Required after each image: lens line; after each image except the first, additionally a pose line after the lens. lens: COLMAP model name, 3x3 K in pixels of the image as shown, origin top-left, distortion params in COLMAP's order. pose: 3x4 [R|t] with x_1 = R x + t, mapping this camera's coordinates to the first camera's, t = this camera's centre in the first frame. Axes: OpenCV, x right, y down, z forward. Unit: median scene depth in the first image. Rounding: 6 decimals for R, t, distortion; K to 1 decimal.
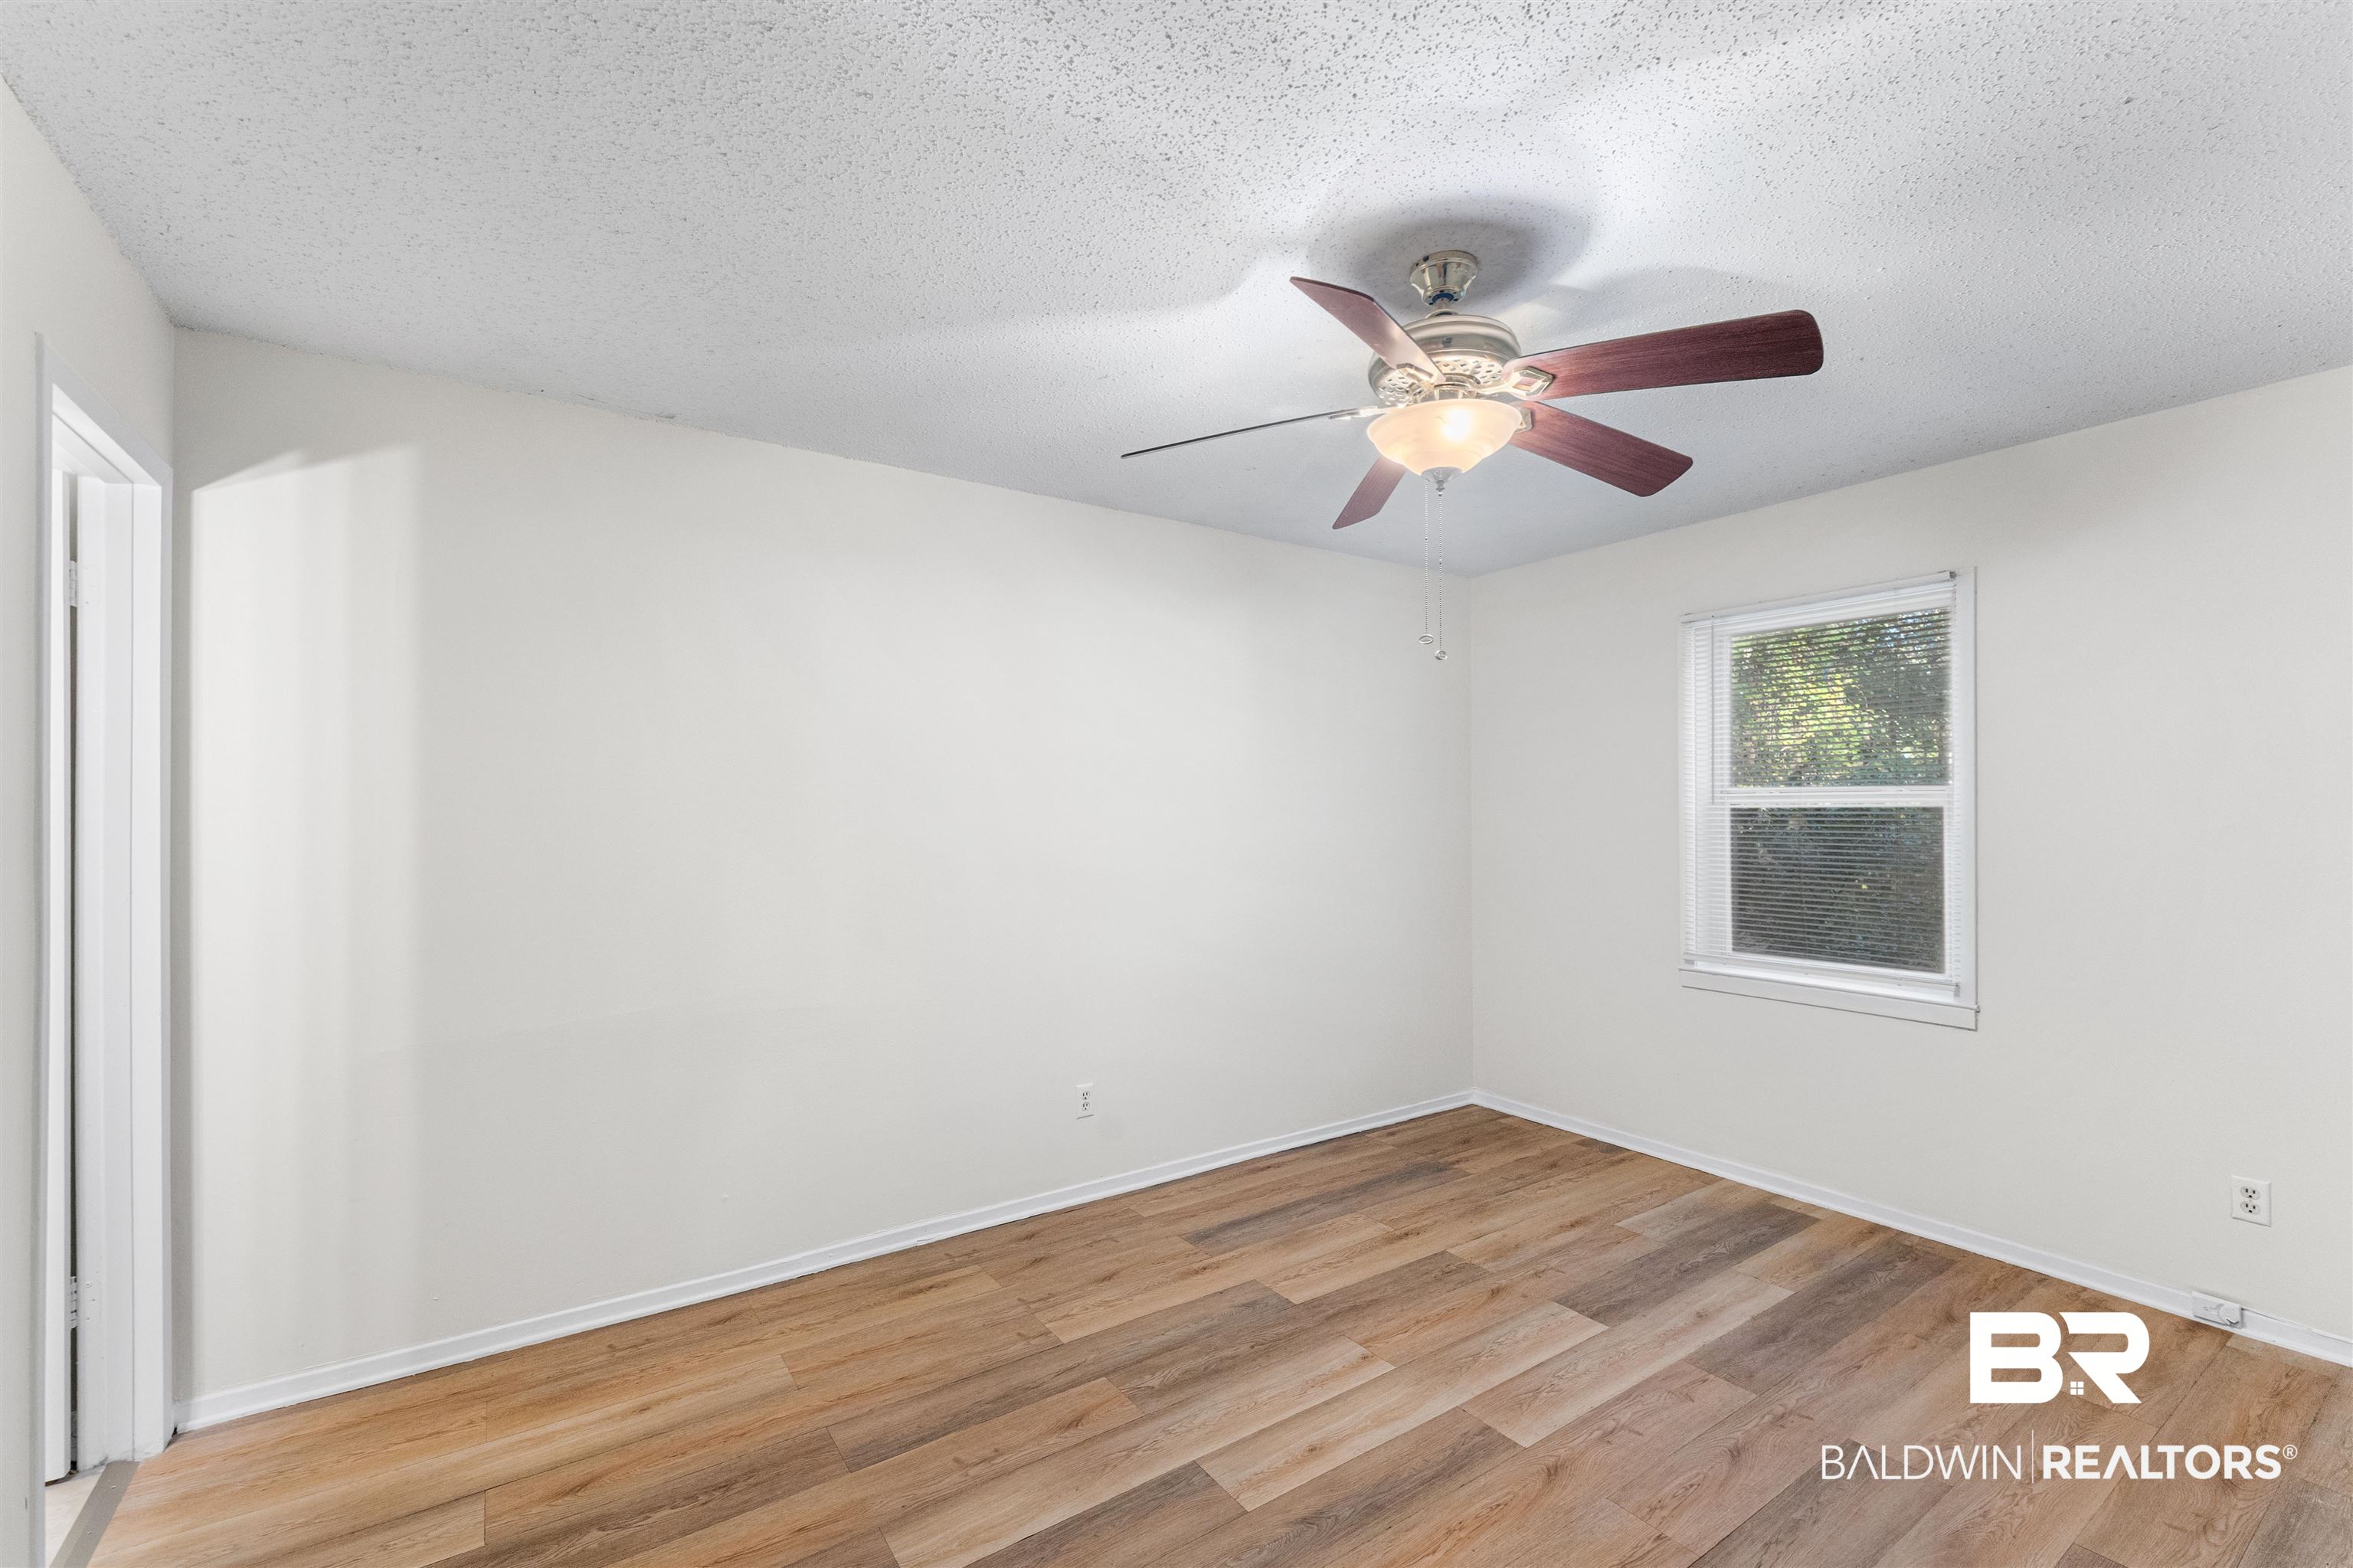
lens RADIAL K [[970.9, 0, 1162.0], [0, 970.9, 795.0], [0, 0, 1]] dist [0.003775, -0.001888]
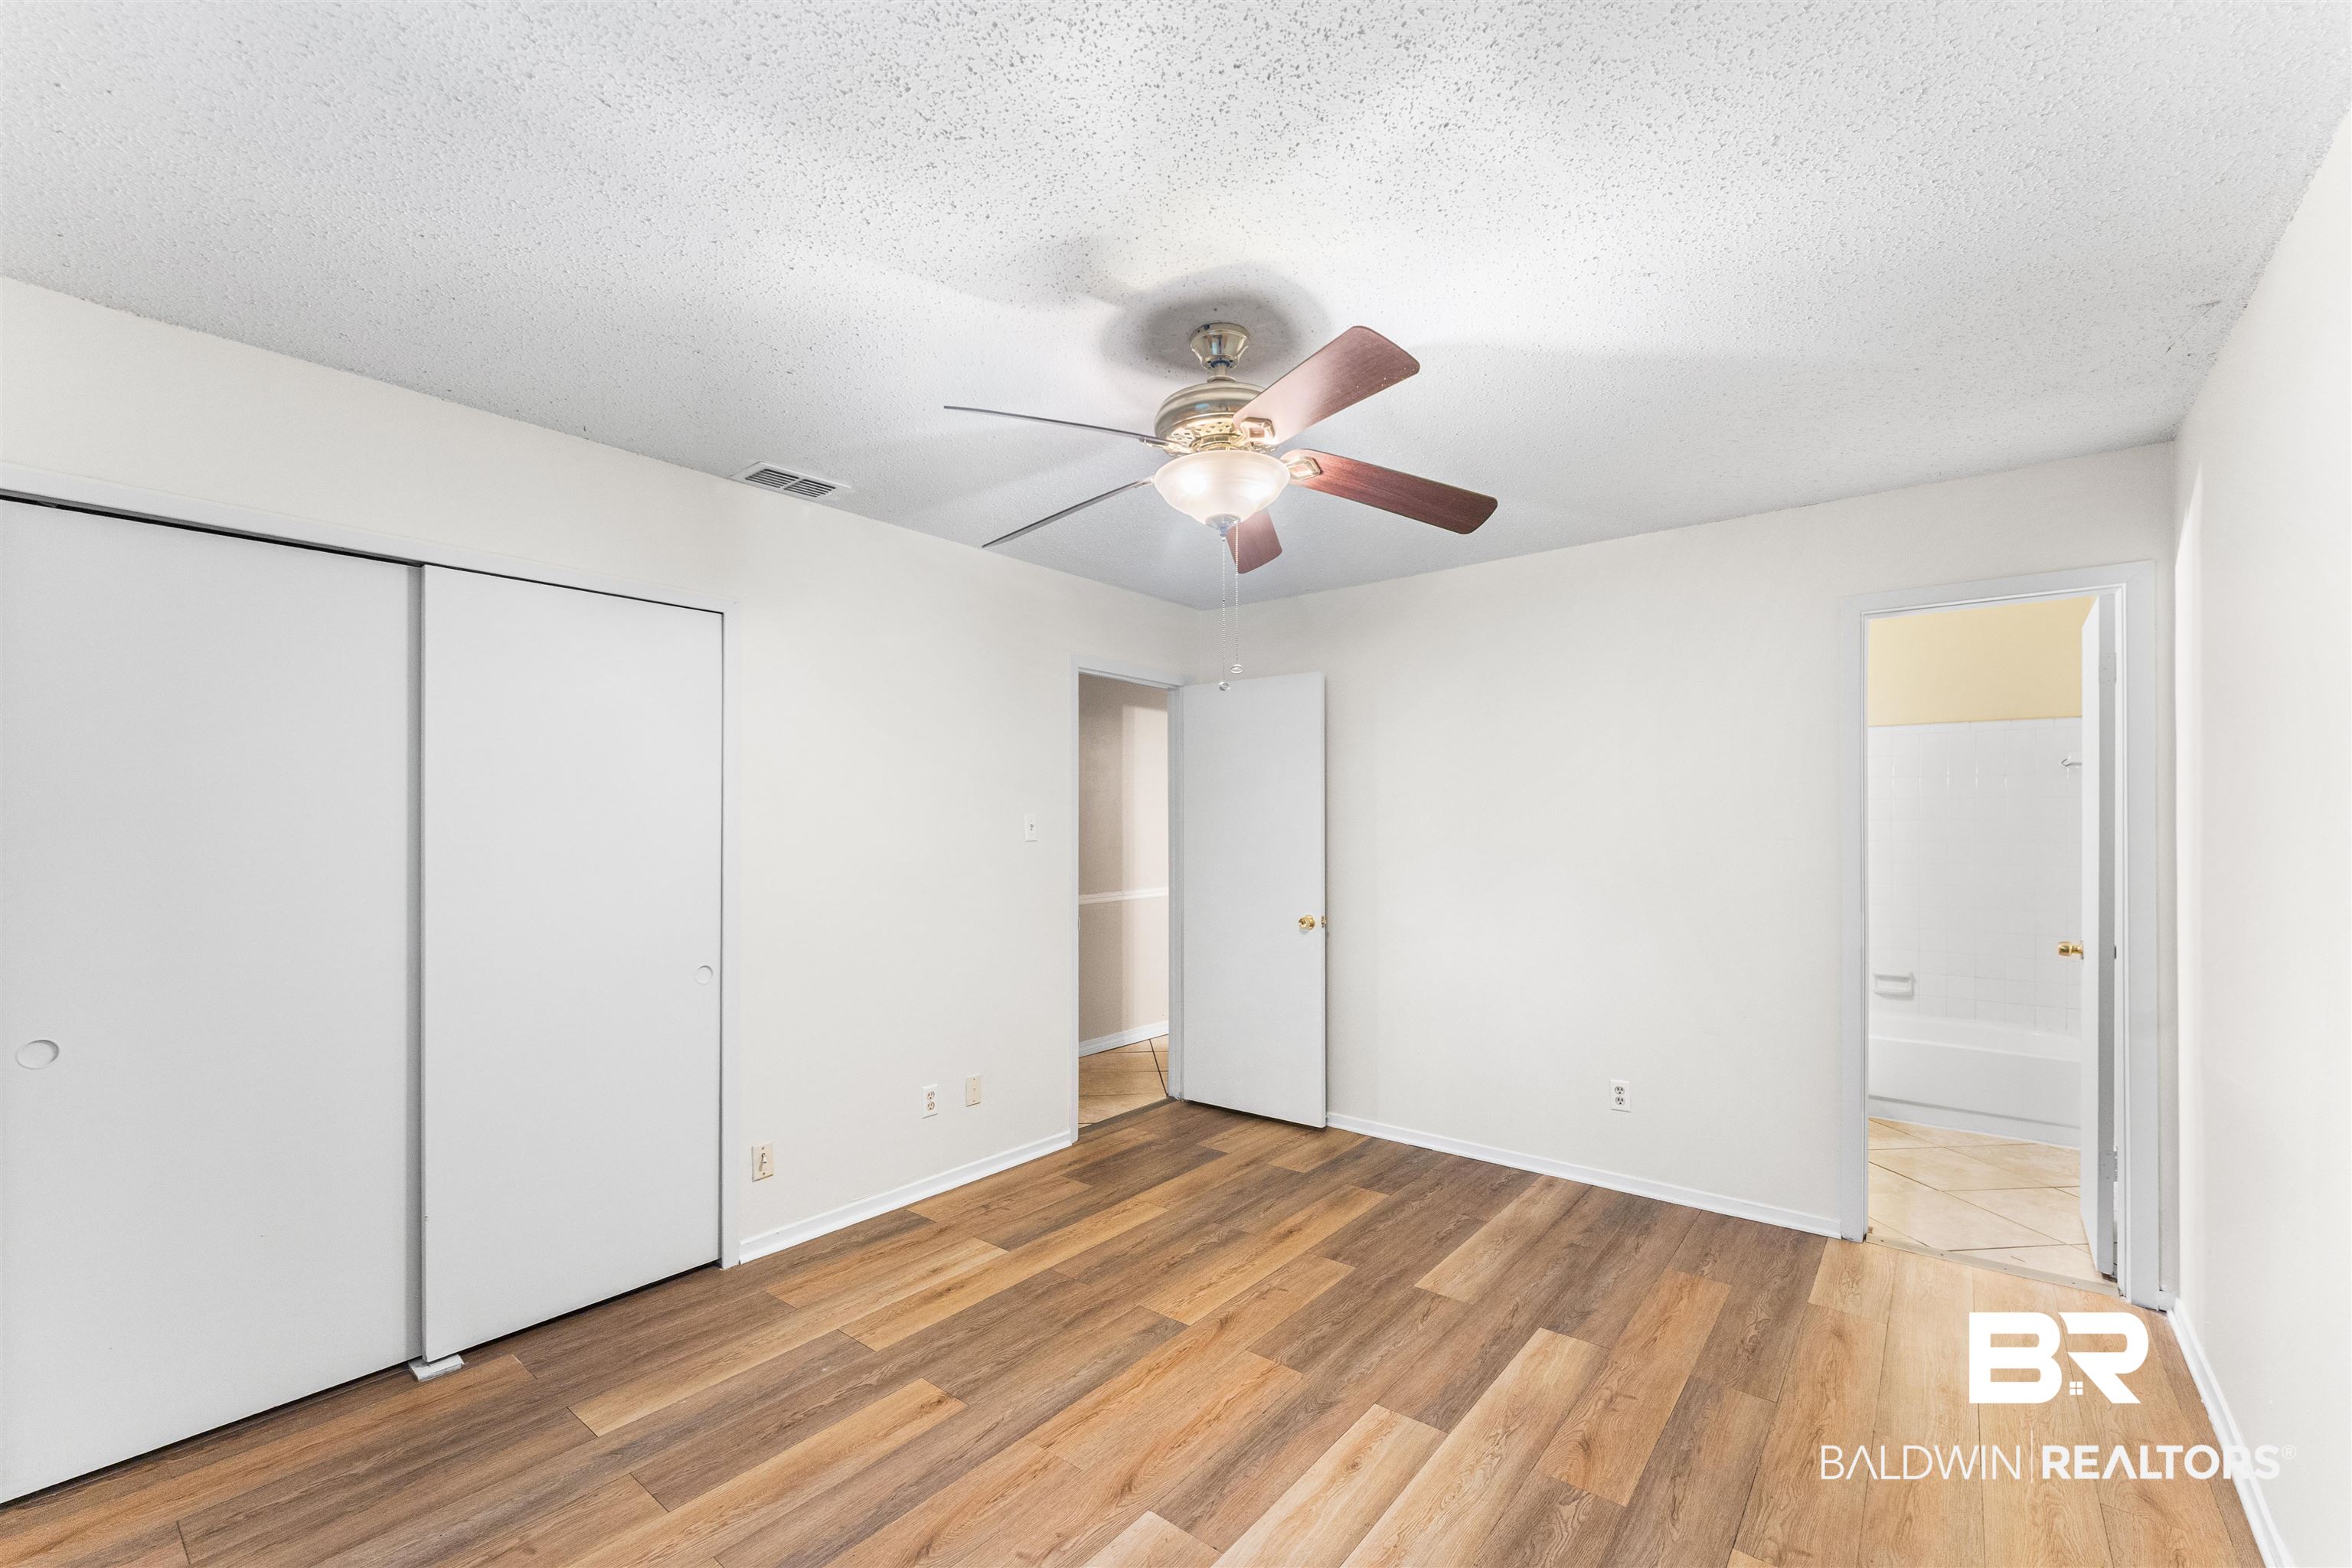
lens RADIAL K [[970.5, 0, 1173.3], [0, 970.5, 806.1], [0, 0, 1]] dist [0.003775, -0.001888]
pose [[-0.952904, -0.005460, -0.303224, 0.648462], [0.006318, 0.999264, -0.037848, 0.033941], [0.303208, -0.037982, -0.952167, 1.950199]]
